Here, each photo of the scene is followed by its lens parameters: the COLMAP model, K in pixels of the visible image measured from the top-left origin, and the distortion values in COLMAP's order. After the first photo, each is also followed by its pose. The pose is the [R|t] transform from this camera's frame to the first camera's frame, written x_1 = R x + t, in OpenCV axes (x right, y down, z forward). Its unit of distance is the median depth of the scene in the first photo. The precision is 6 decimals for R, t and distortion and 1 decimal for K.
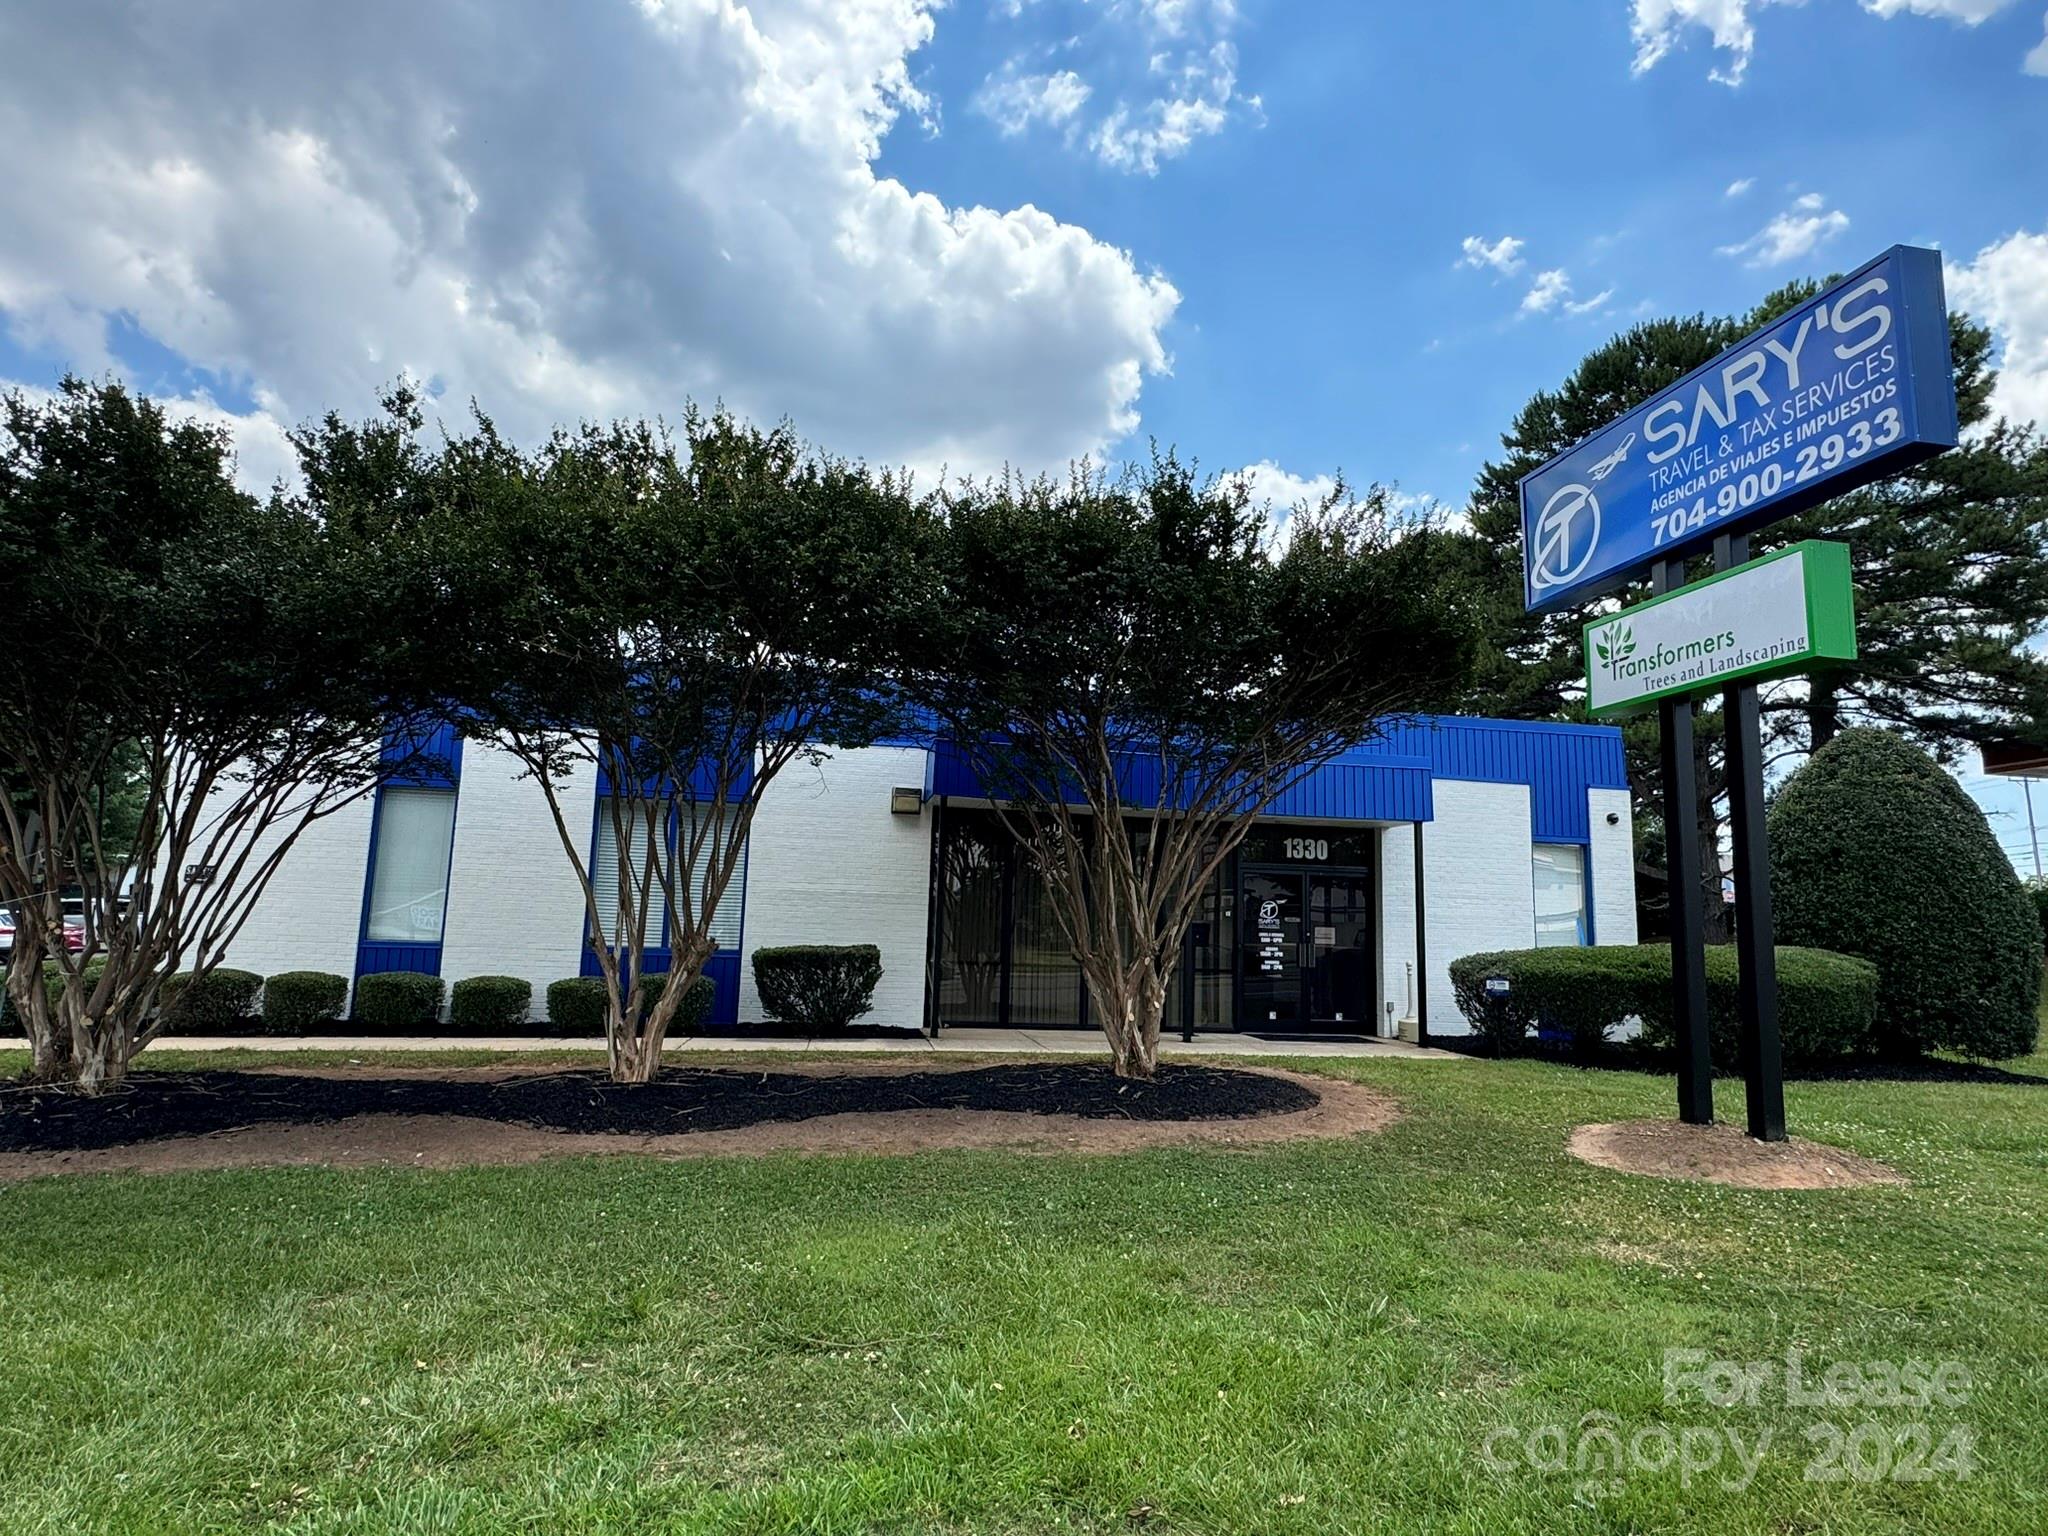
lens RADIAL K [[1146.6, 0, 1025.2], [0, 1146.6, 767.2], [0, 0, 1]] dist [0.002666, 0.000983]
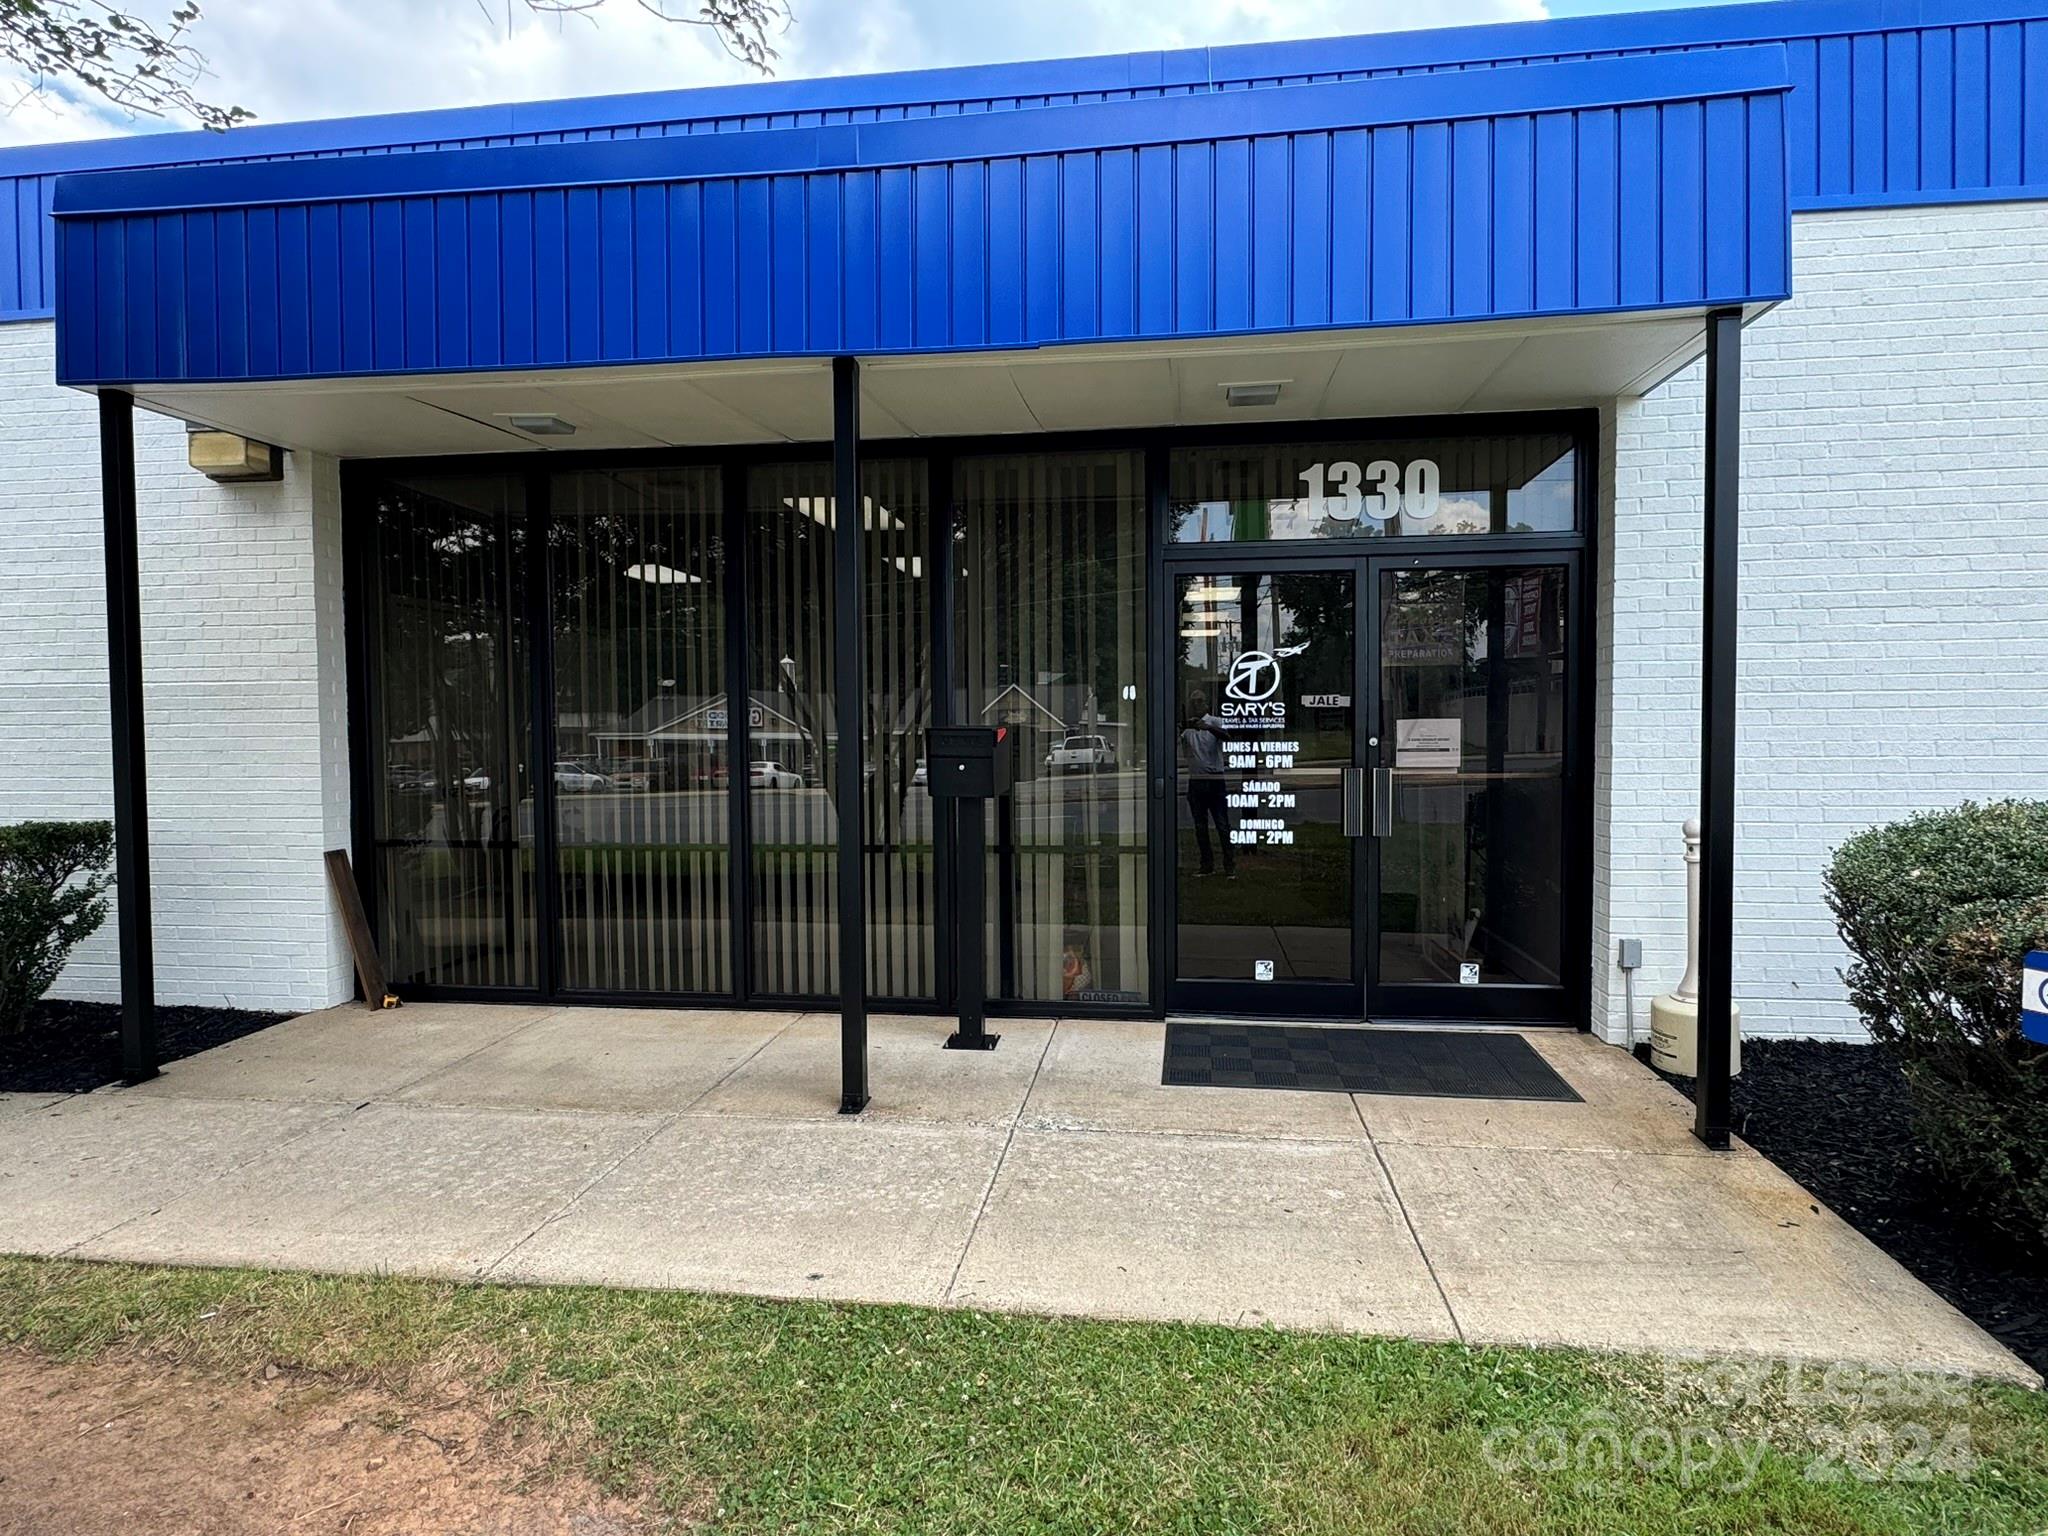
lens RADIAL K [[1146.6, 0, 1025.0], [0, 1146.6, 765.1], [0, 0, 1]] dist [0.002666, 0.000983]
pose [[0.955343, -0.026514, -0.294307, 0.245803], [0.080756, 0.981479, 0.173719, 0.083732], [0.284250, -0.189728, 0.939790, 0.640273]]
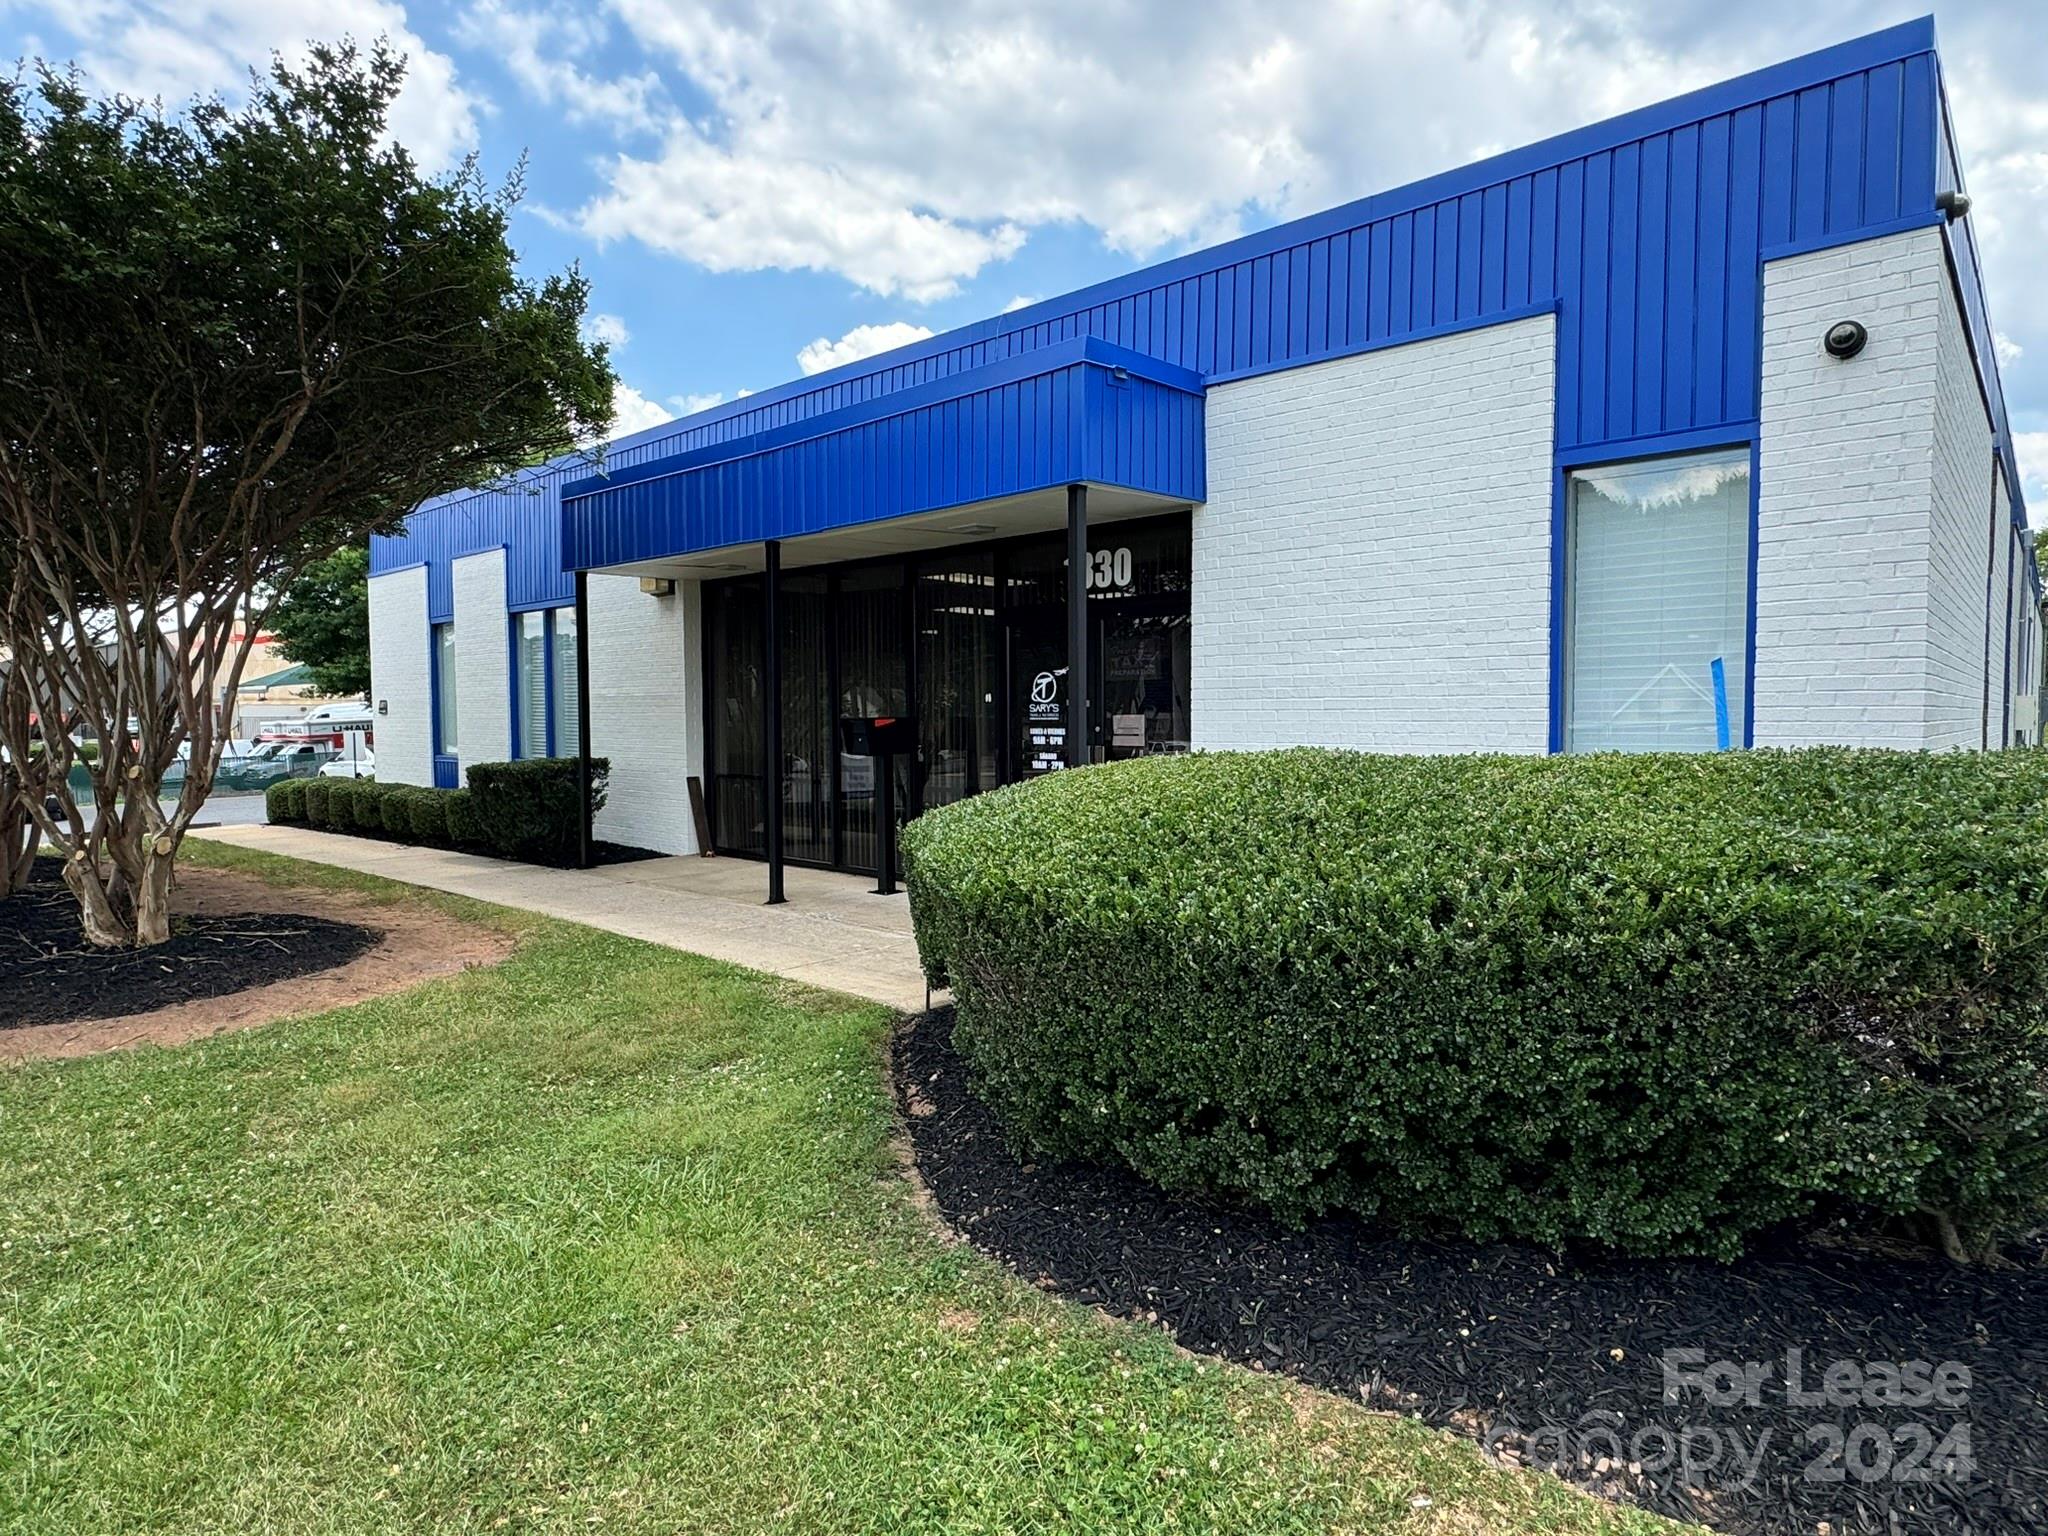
lens RADIAL K [[1146.6, 0, 1020.6], [0, 1146.6, 764.3], [0, 0, 1]] dist [0.002666, 0.000983]
pose [[0.615442, 0.003328, -0.788175, 0.644899], [0.144131, 0.982654, 0.116693, 0.092821], [0.774892, -0.185418, 0.604287, 0.635866]]
